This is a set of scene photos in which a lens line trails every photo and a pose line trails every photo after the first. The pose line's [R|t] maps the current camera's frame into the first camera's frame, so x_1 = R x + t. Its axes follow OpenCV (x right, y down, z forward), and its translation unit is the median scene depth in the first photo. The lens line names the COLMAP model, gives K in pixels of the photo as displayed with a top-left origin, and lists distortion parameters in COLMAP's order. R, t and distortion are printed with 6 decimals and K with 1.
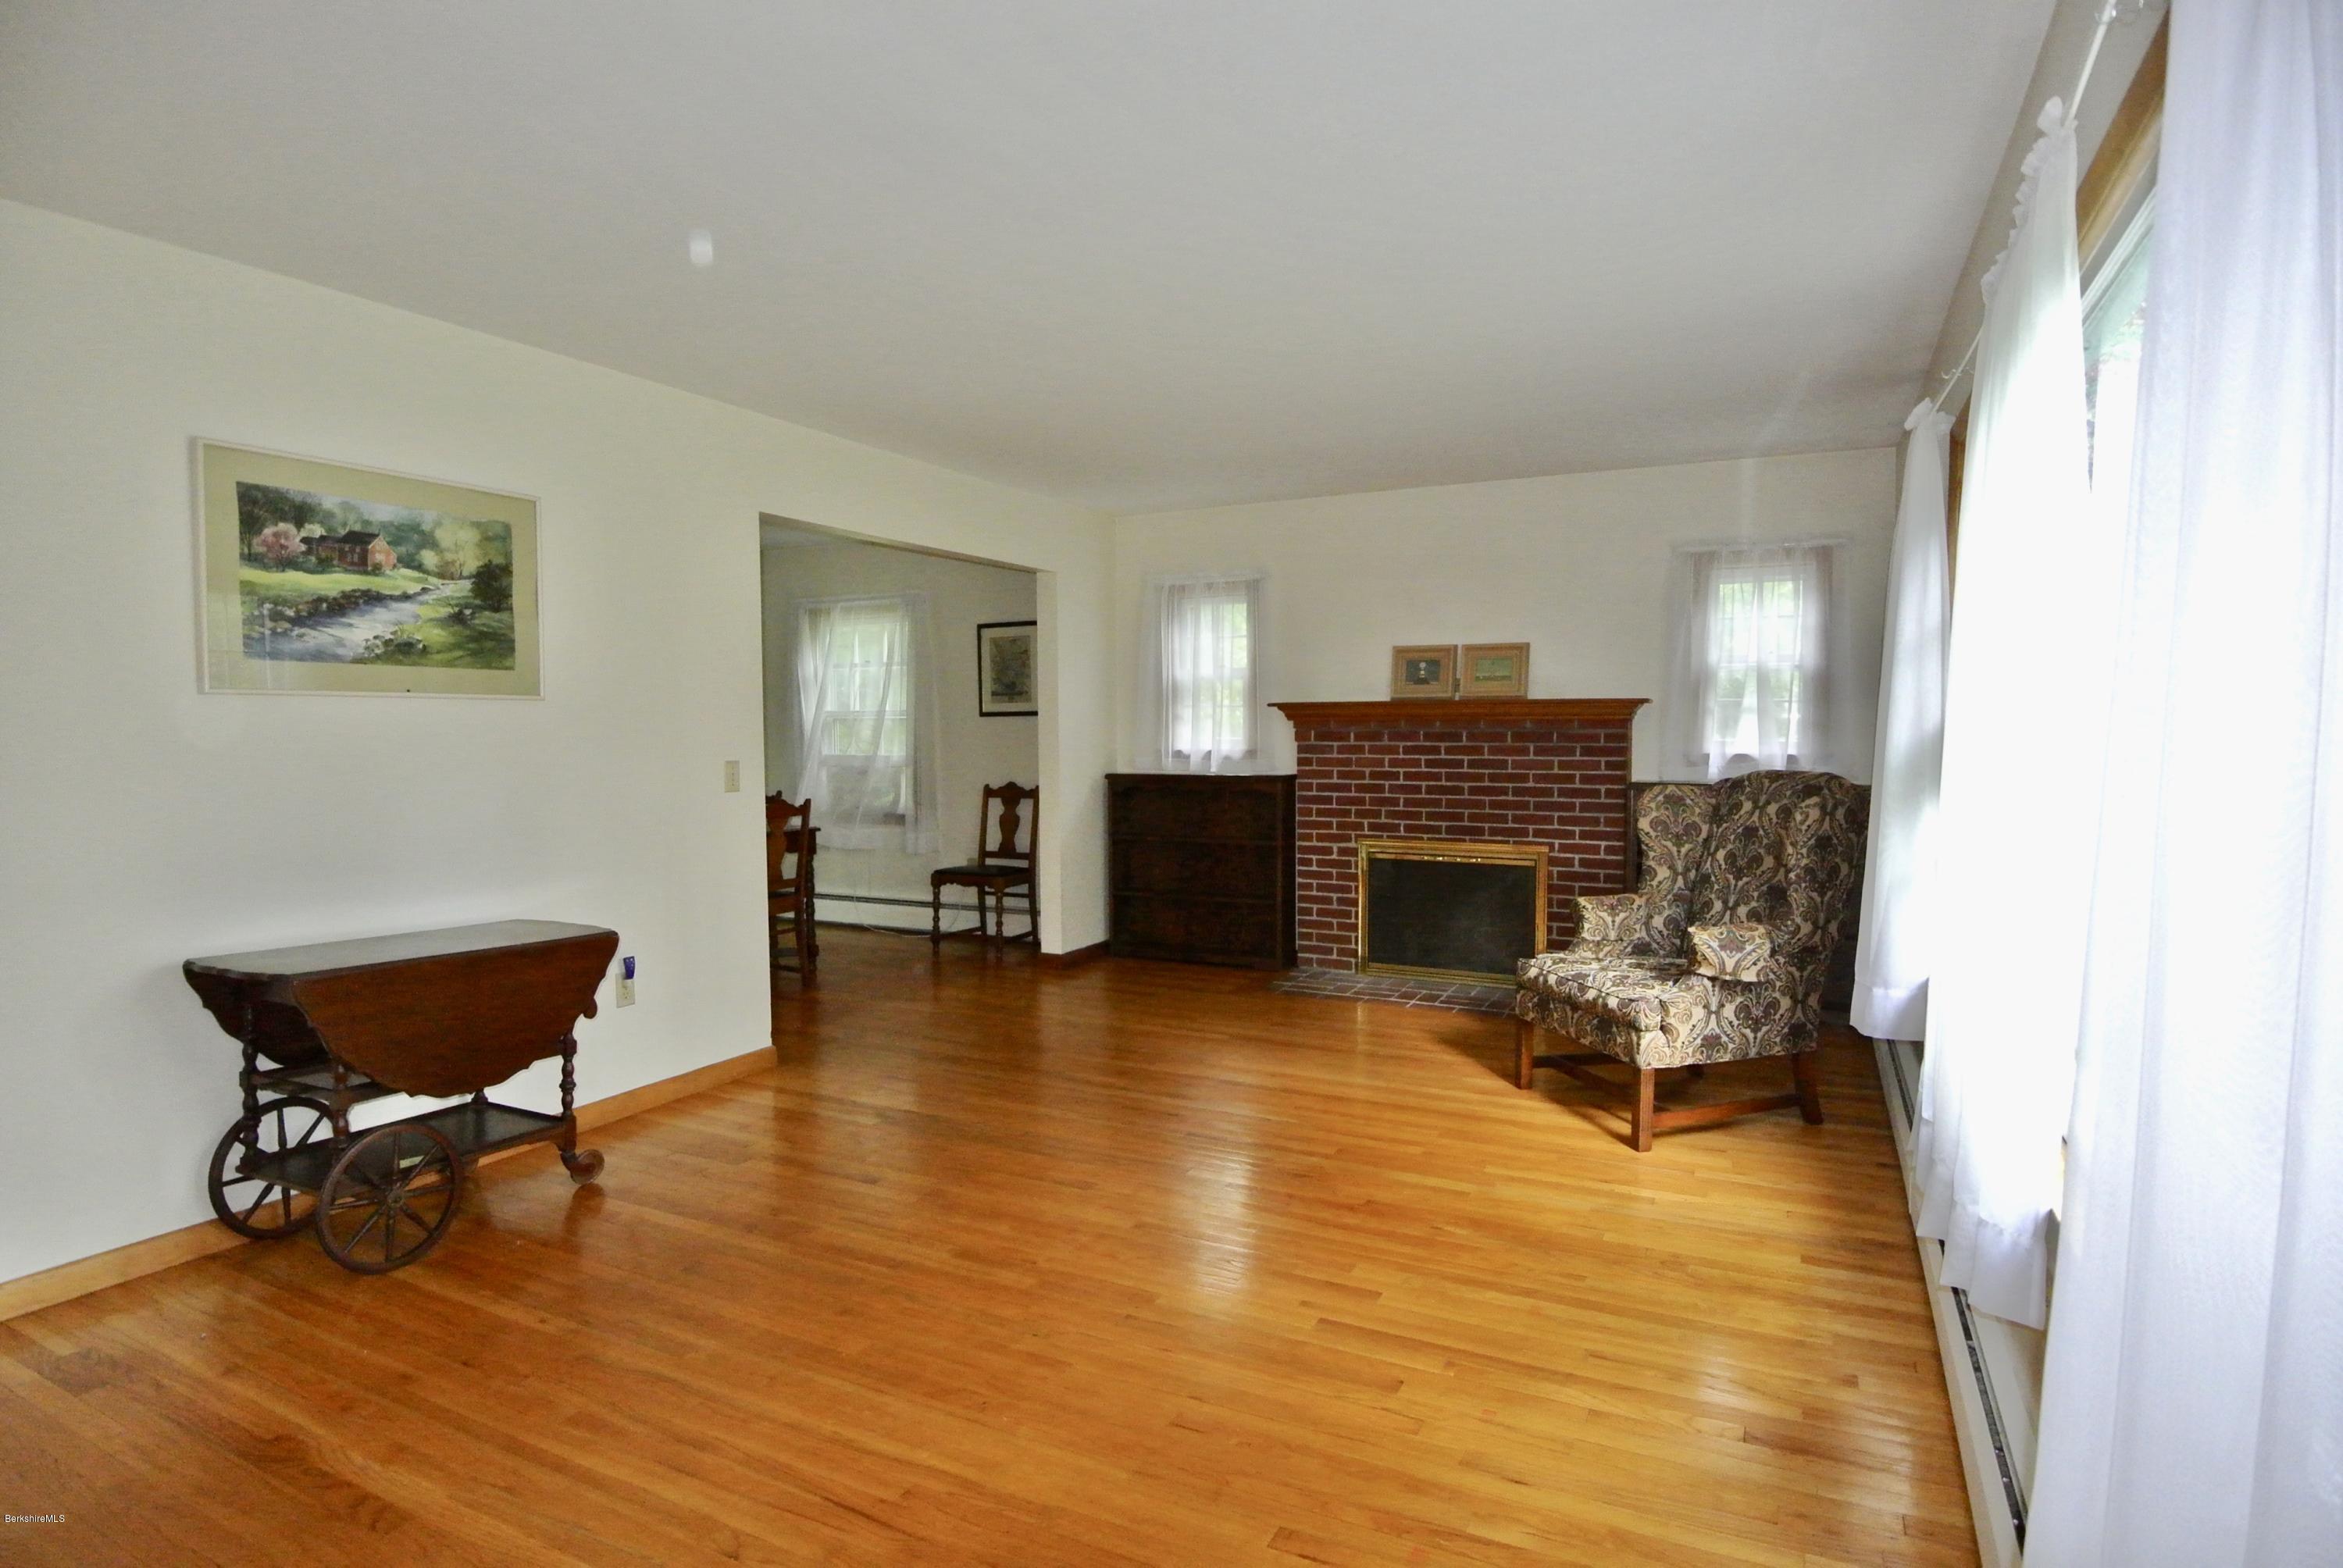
lens RADIAL K [[1227.3, 0, 1179.9], [0, 1227.3, 793.0], [0, 0, 1]] dist [0.002430, -0.028600]
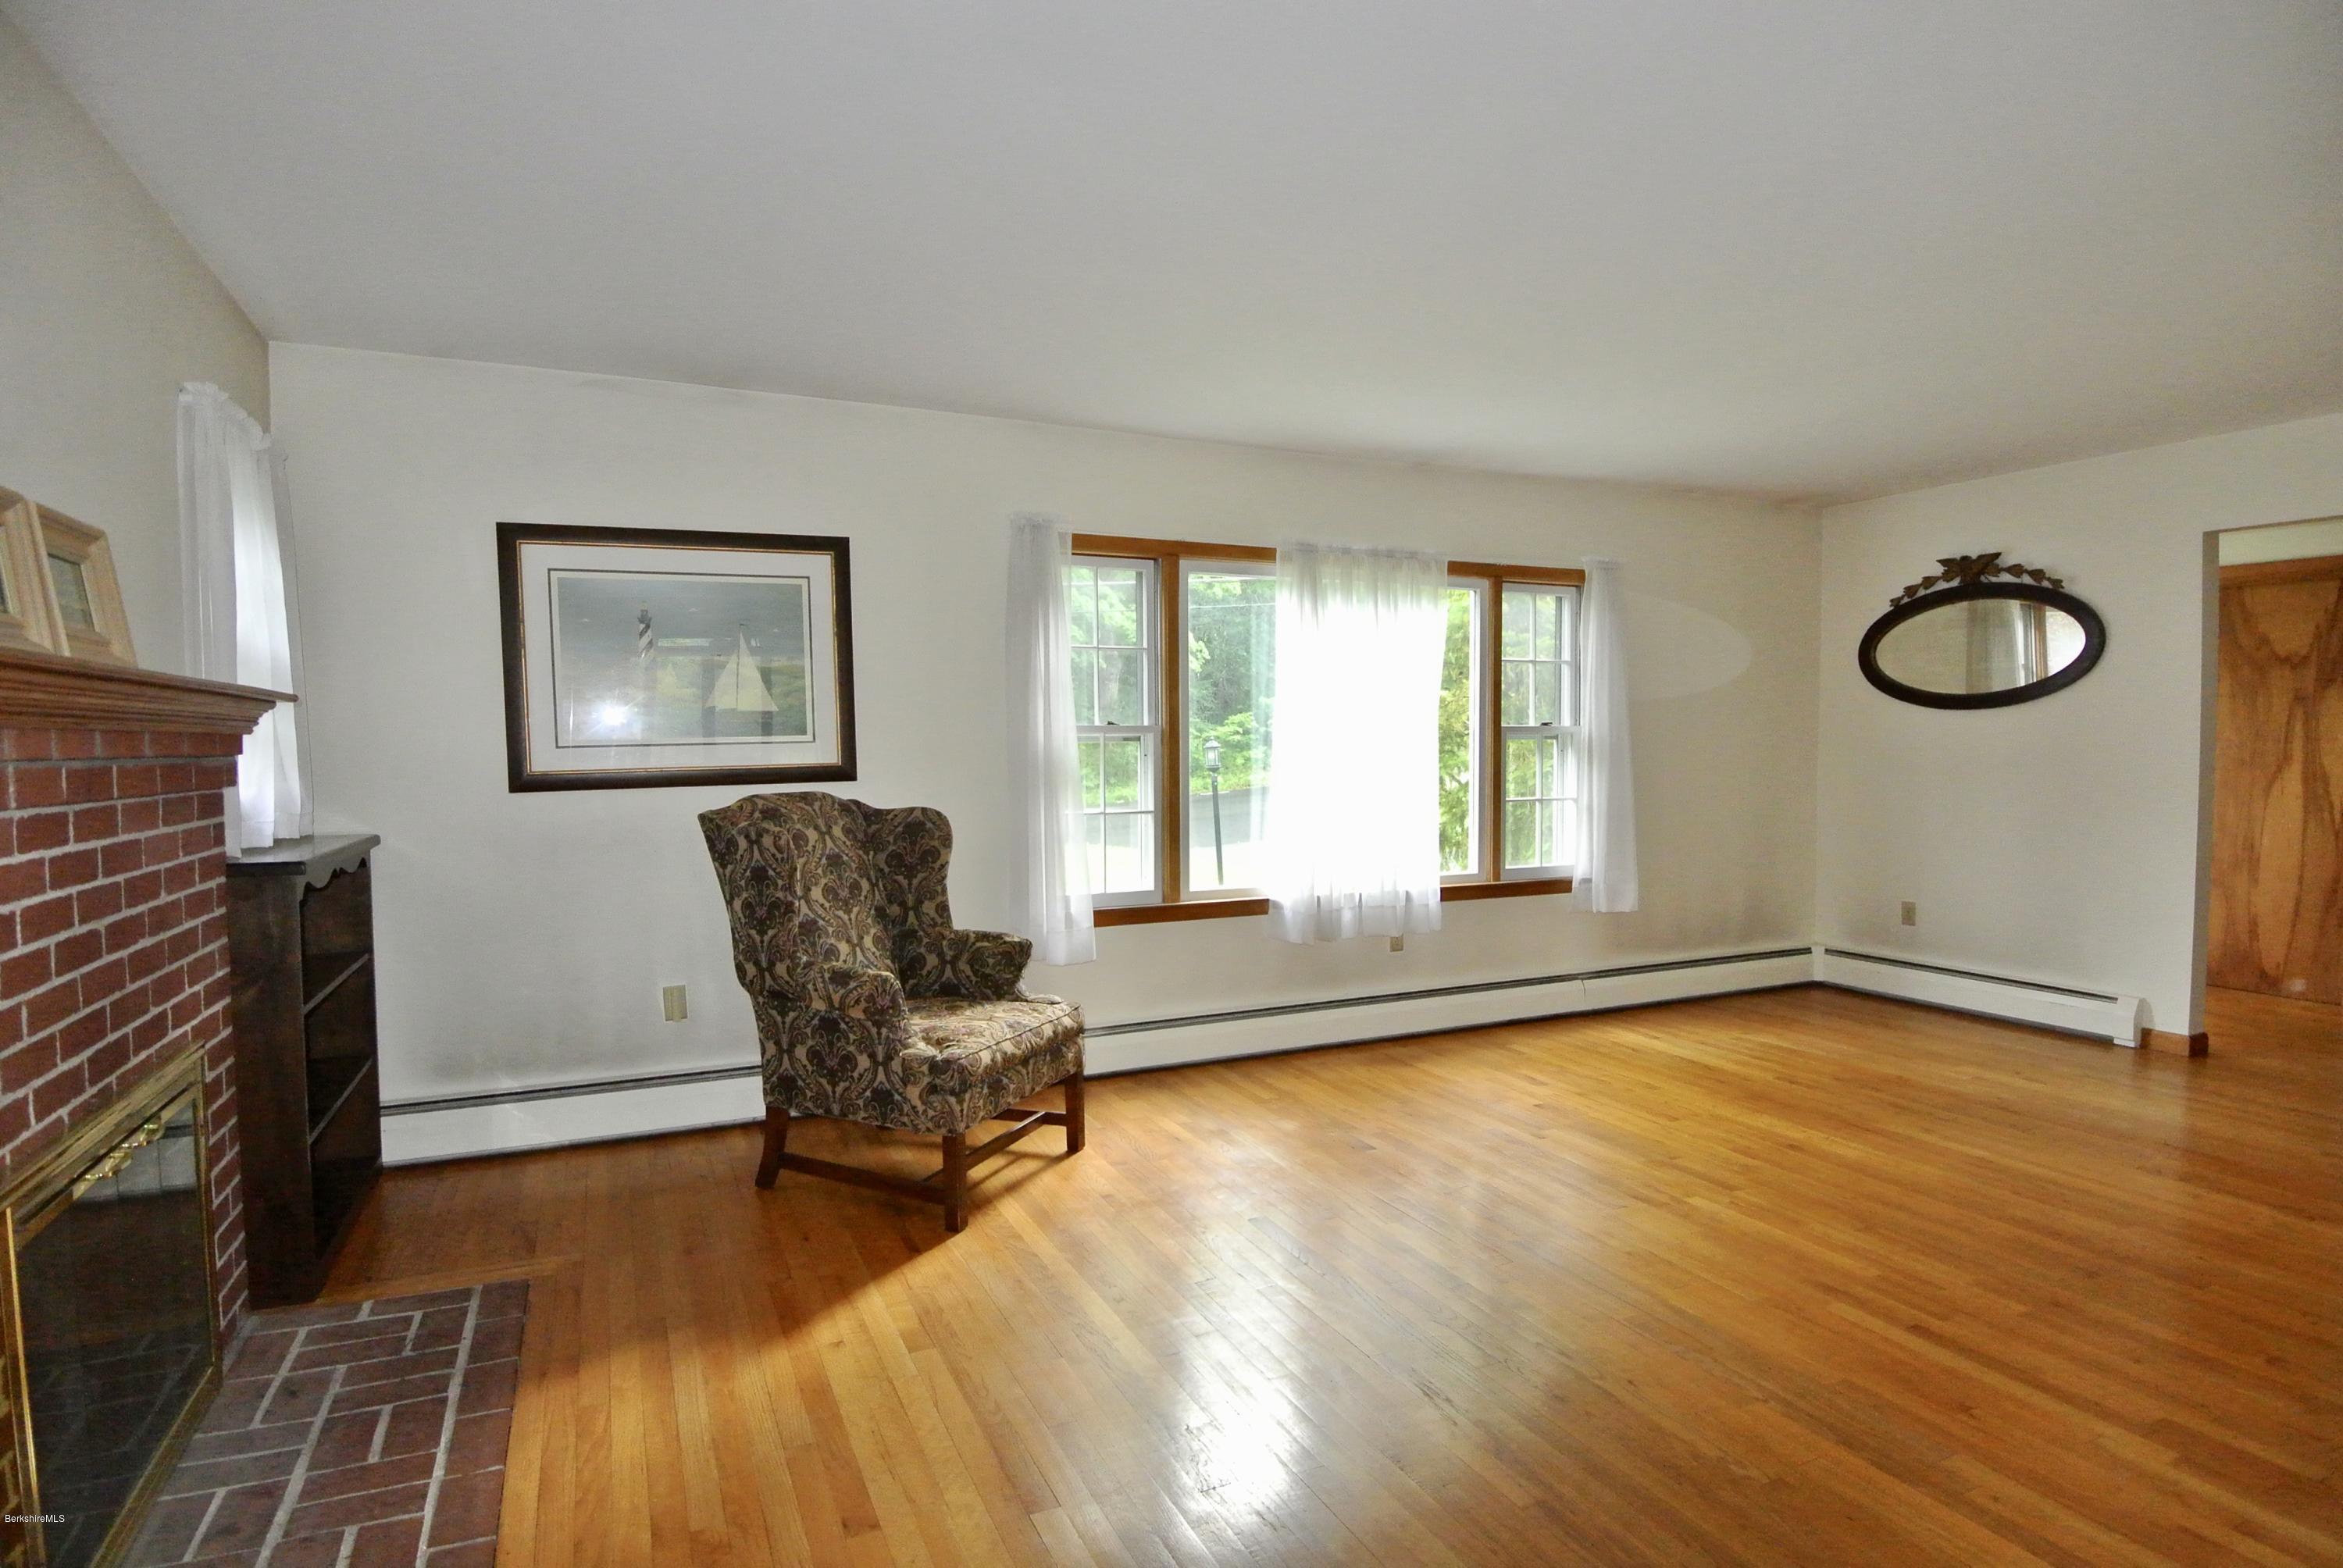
lens RADIAL K [[1227.3, 0, 1179.9], [0, 1227.3, 793.0], [0, 0, 1]] dist [0.002430, -0.028600]
pose [[-0.785748, -0.018718, 0.618263, -0.198576], [0.043726, 0.995361, 0.085705, -0.056799], [-0.616999, 0.094377, -0.781284, 1.049011]]
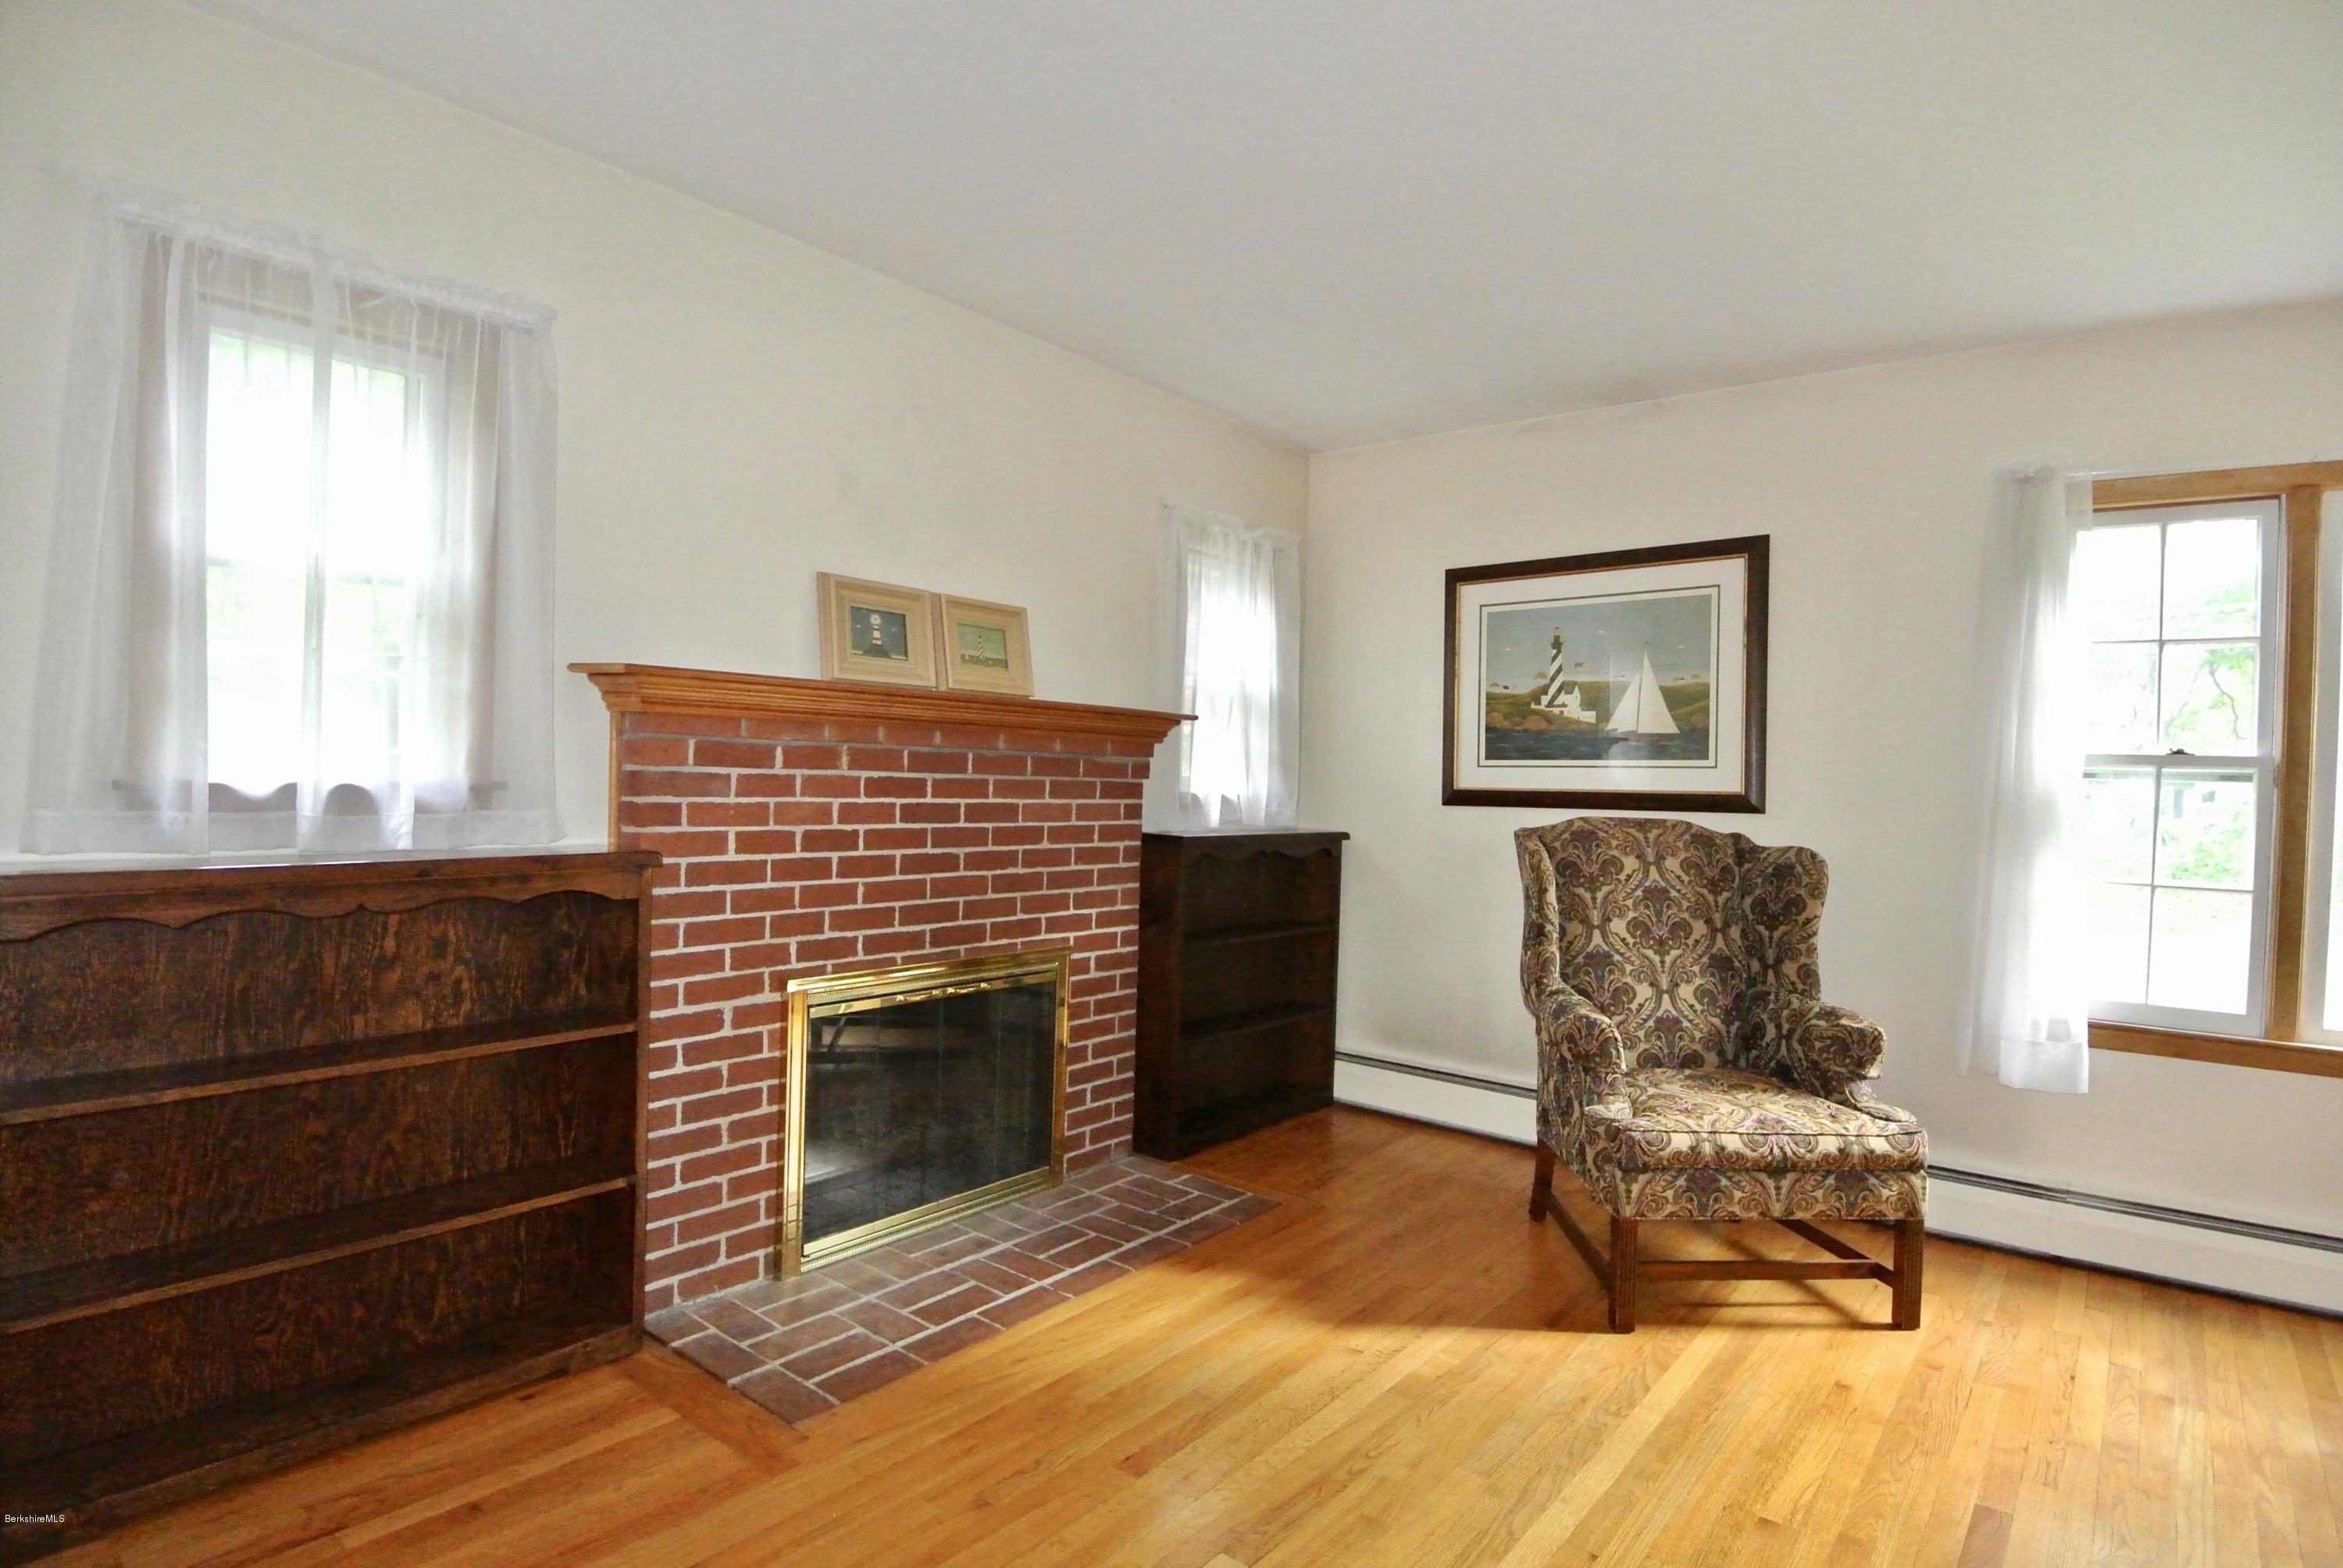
lens RADIAL K [[1227.3, 0, 1179.9], [0, 1227.3, 793.0], [0, 0, 1]] dist [0.002430, -0.028600]
pose [[0.210949, -0.005441, 0.977482, -0.272058], [0.024621, 0.999697, 0.000251, -0.029523], [-0.977187, 0.024014, 0.211019, 0.771515]]
